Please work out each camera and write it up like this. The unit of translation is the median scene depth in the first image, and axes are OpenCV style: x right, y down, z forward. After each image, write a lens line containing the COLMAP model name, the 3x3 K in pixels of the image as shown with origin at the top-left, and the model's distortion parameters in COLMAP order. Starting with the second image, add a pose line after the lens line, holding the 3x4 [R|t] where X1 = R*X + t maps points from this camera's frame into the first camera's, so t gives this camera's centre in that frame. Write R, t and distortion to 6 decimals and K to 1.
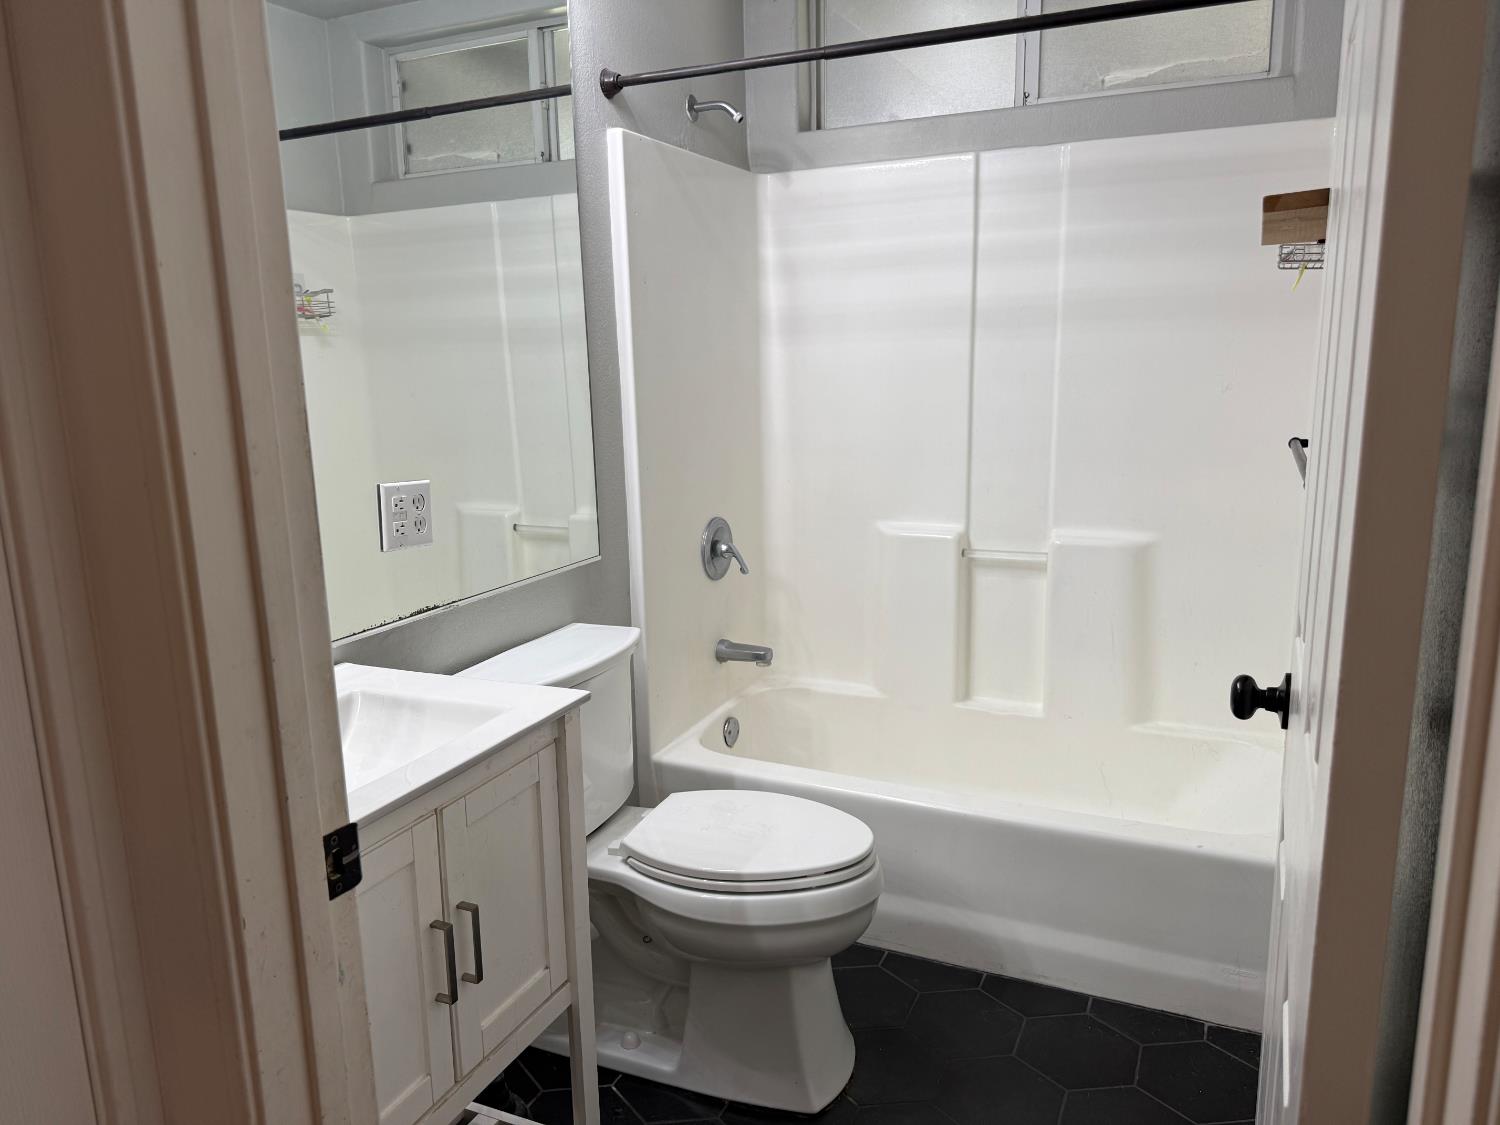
lens RADIAL K [[1055.3, 0, 746.5], [0, 1055.3, 566.4], [0, 0, 1]] dist [0.138742, -0.253764]
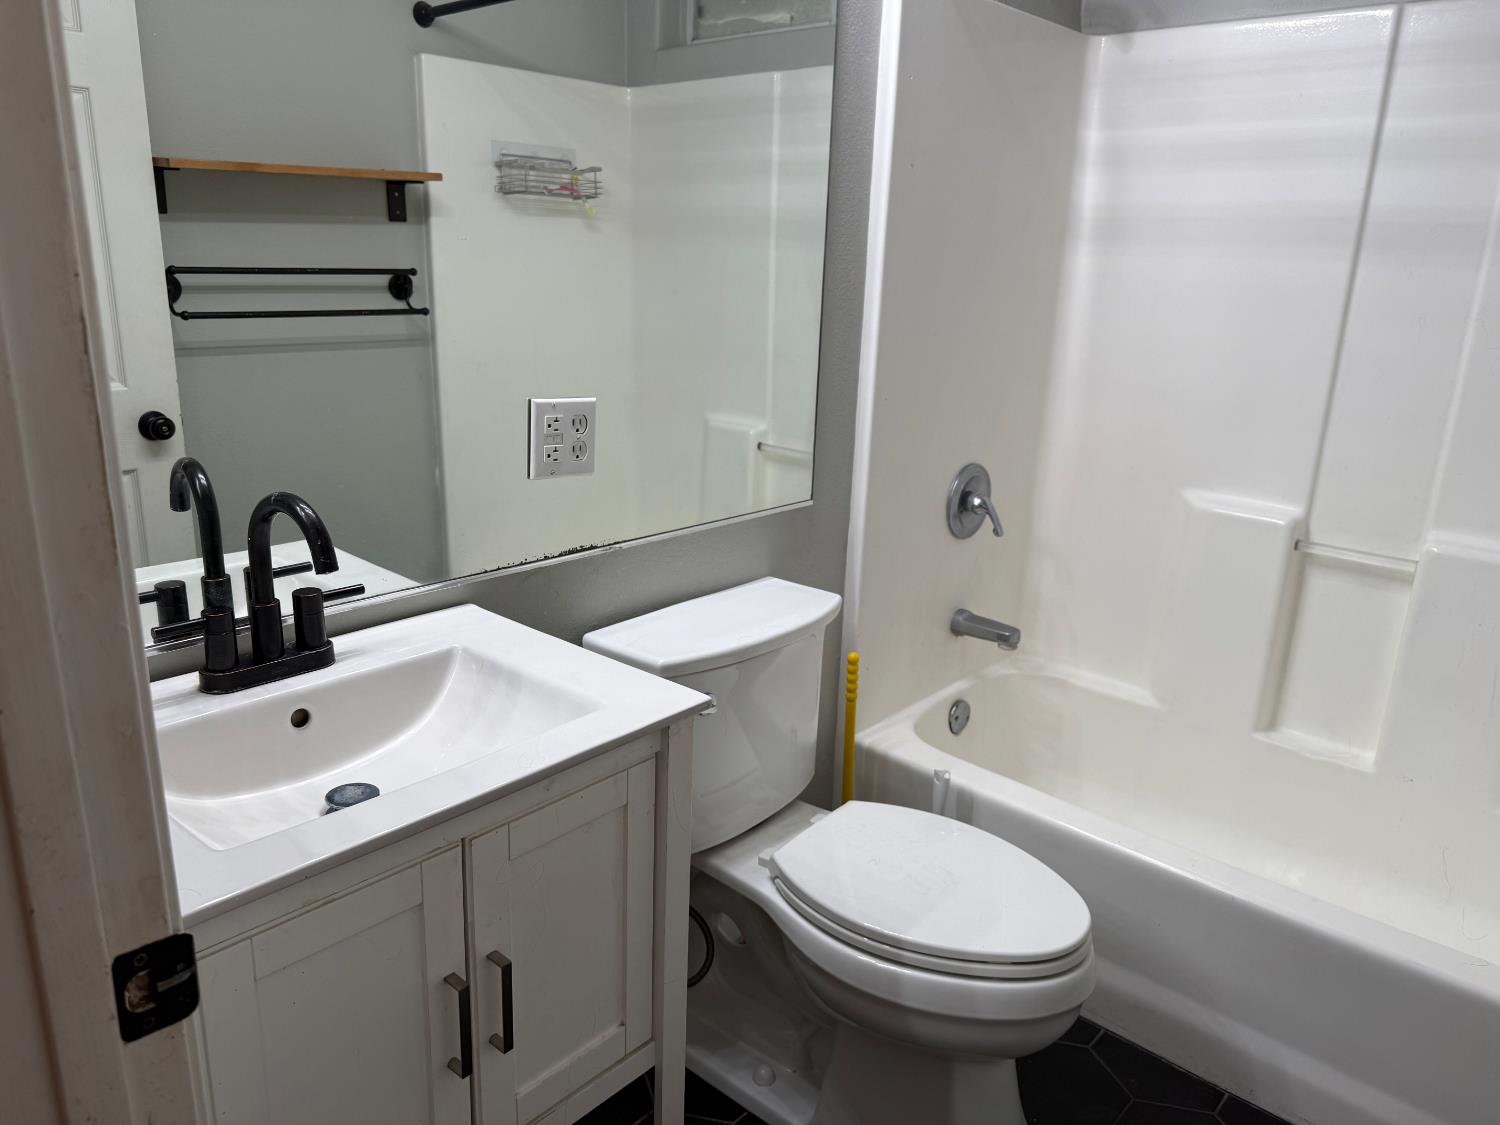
lens RADIAL K [[1068.9, 0, 753.3], [0, 1068.9, 562.1], [0, 0, 1]] dist [0.093145, -0.126559]
pose [[0.954054, 0.136124, -0.266930, 0.044720], [-0.113688, 0.988686, 0.097852, -0.034925], [0.277230, -0.063009, 0.958735, 0.150678]]
